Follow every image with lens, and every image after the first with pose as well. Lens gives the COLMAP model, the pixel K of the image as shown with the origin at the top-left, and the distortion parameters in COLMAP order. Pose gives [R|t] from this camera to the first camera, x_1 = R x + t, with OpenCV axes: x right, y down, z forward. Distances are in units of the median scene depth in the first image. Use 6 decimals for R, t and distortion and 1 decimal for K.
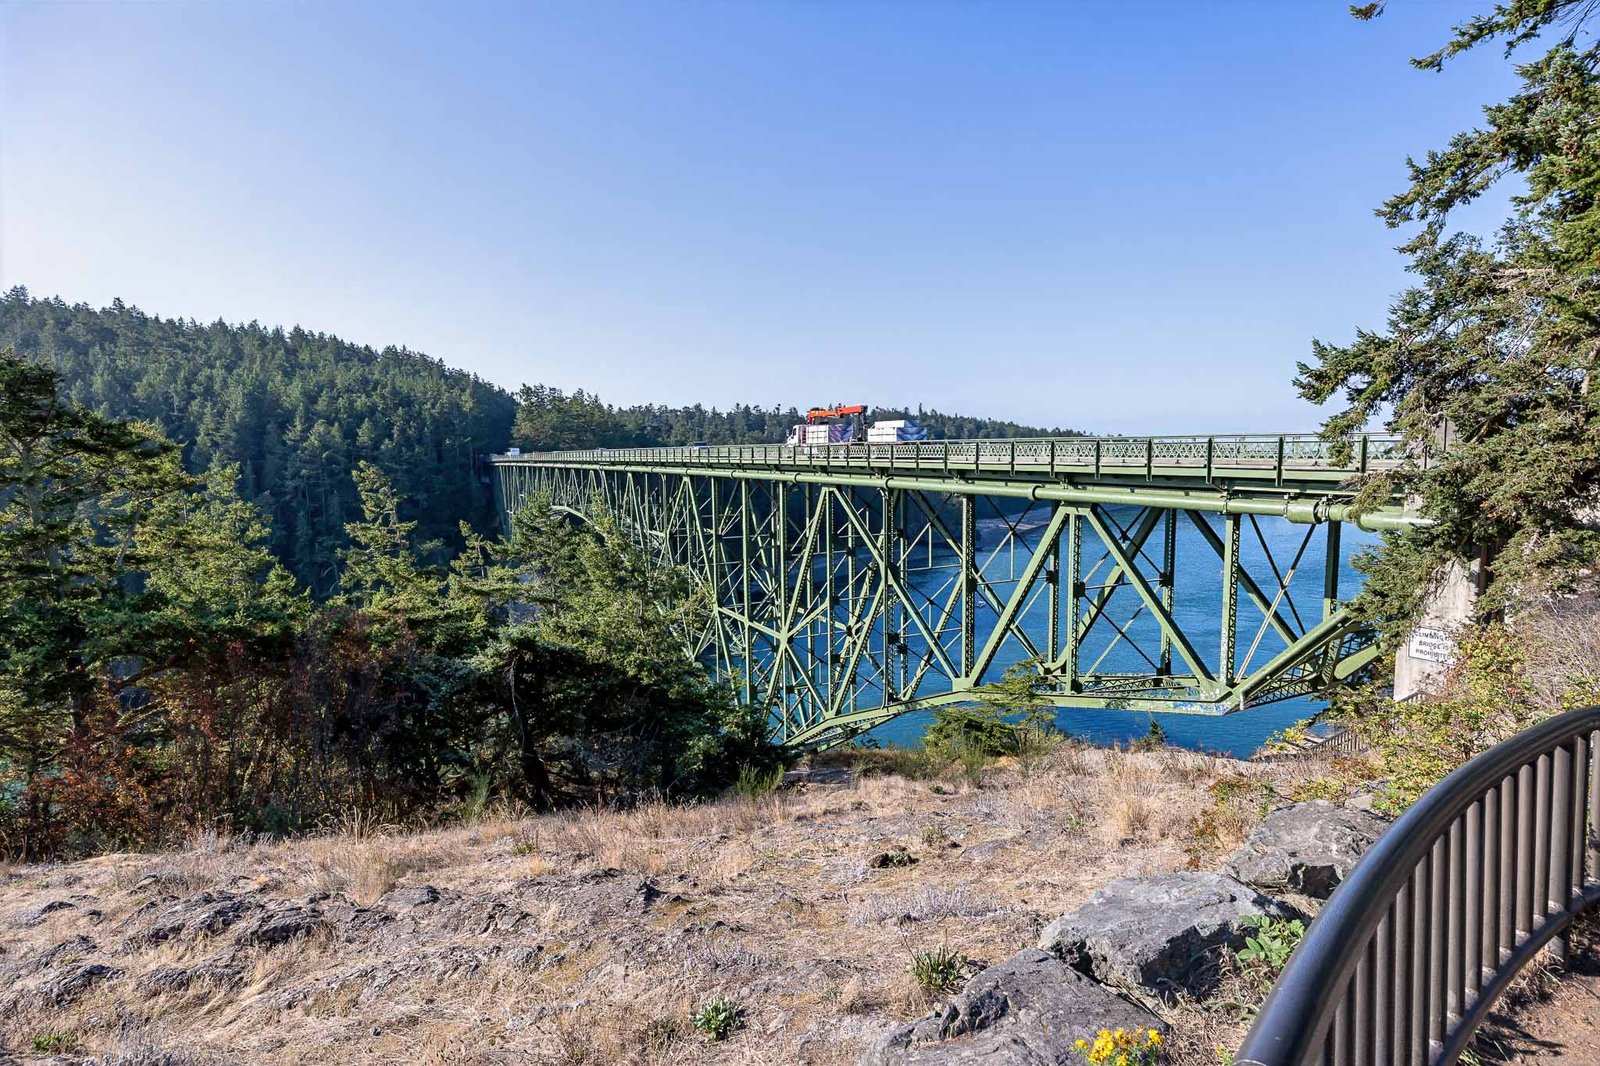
lens RADIAL K [[862.7, 0, 811.2], [0, 862.7, 533.7], [0, 0, 1]] dist [-0.019925, 0.000724]
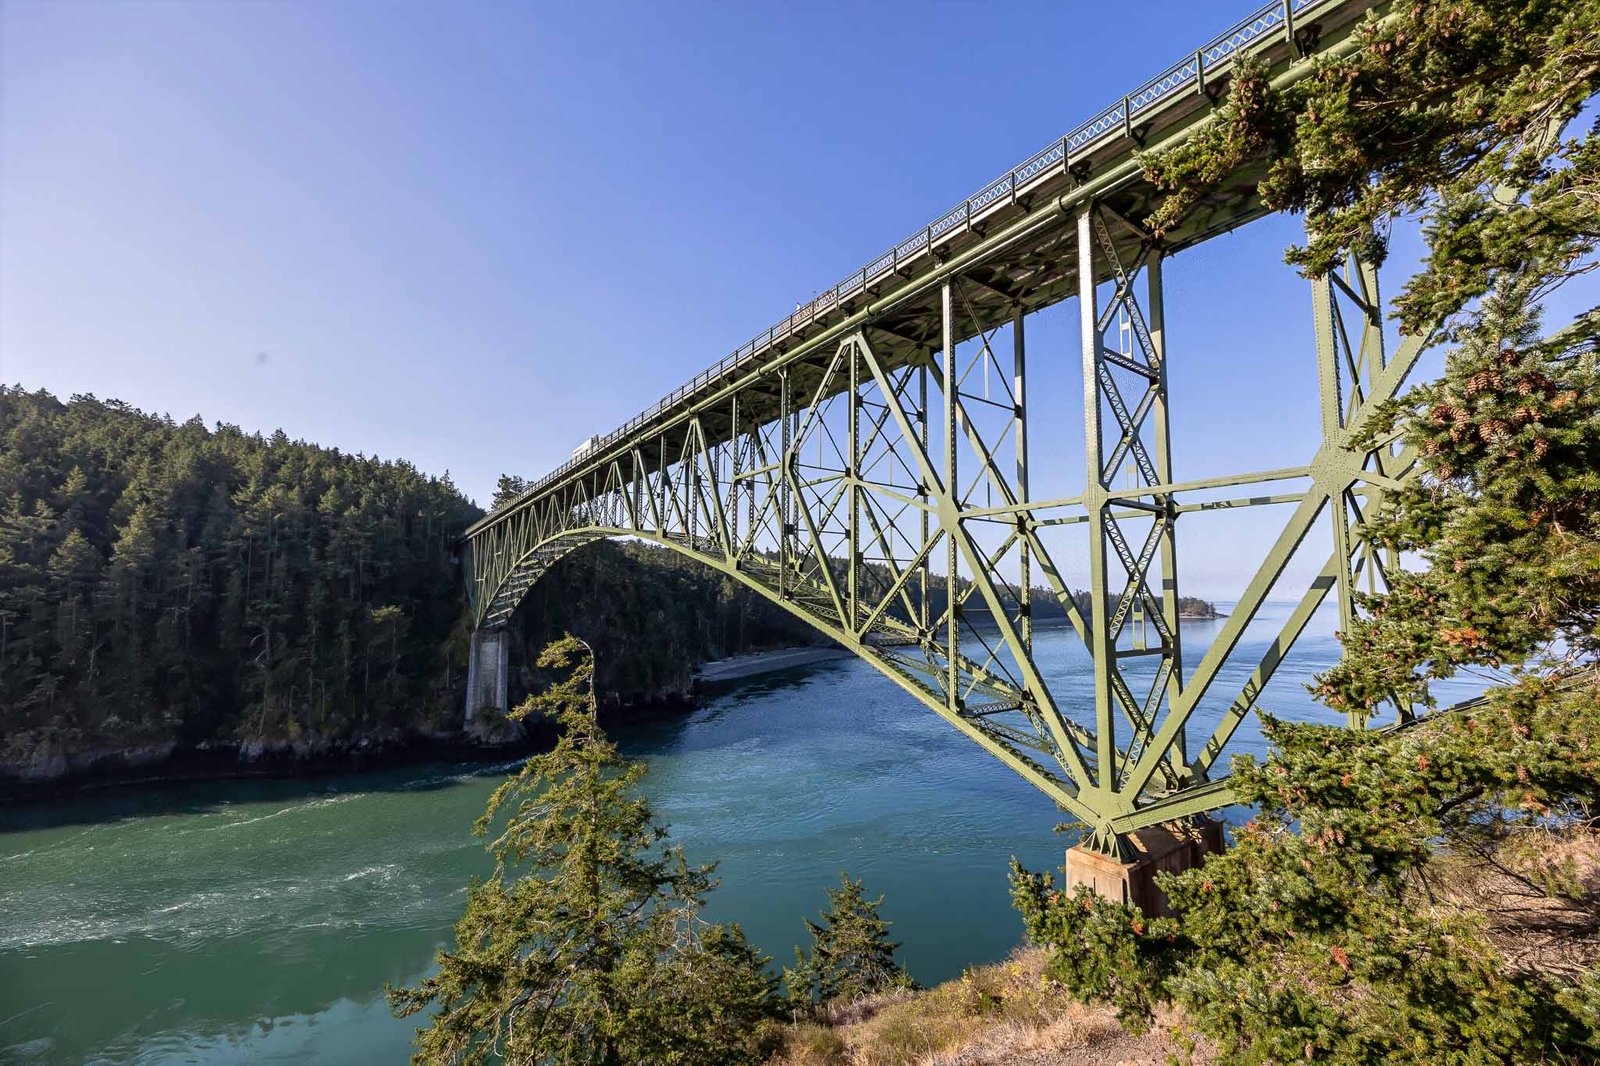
lens RADIAL K [[634.0, 0, 808.5], [0, 634.0, 531.3], [0, 0, 1]] dist [-0.009434, 0.000863]
pose [[0.987629, 0.031435, 0.153625, -0.283235], [0.001816, 0.977341, -0.211663, 0.210853], [-0.156798, 0.209324, 0.965193, 0.714005]]
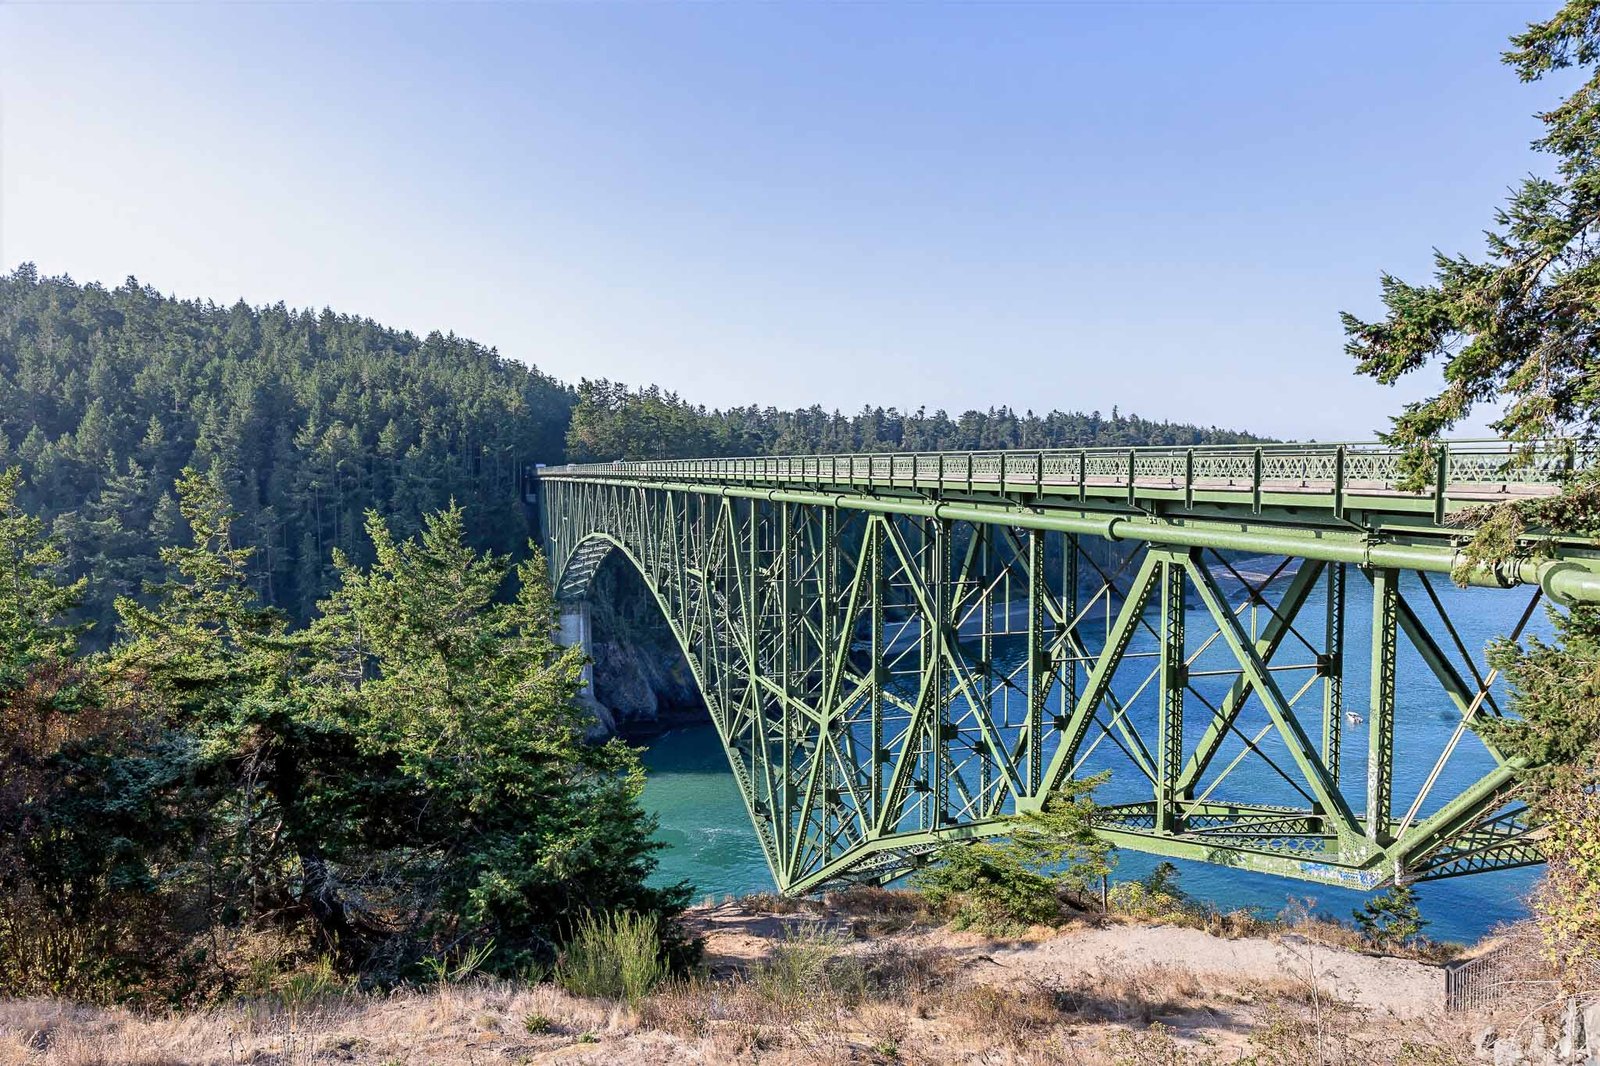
lens RADIAL K [[1132.4, 0, 786.6], [0, 1132.4, 519.1], [0, 0, 1]] dist [-0.010539, 0.002112]
pose [[0.986198, 0.021348, -0.164186, 0.081369], [-0.029511, 0.998438, -0.047436, -0.002833], [0.162917, 0.051626, 0.985288, 0.046428]]
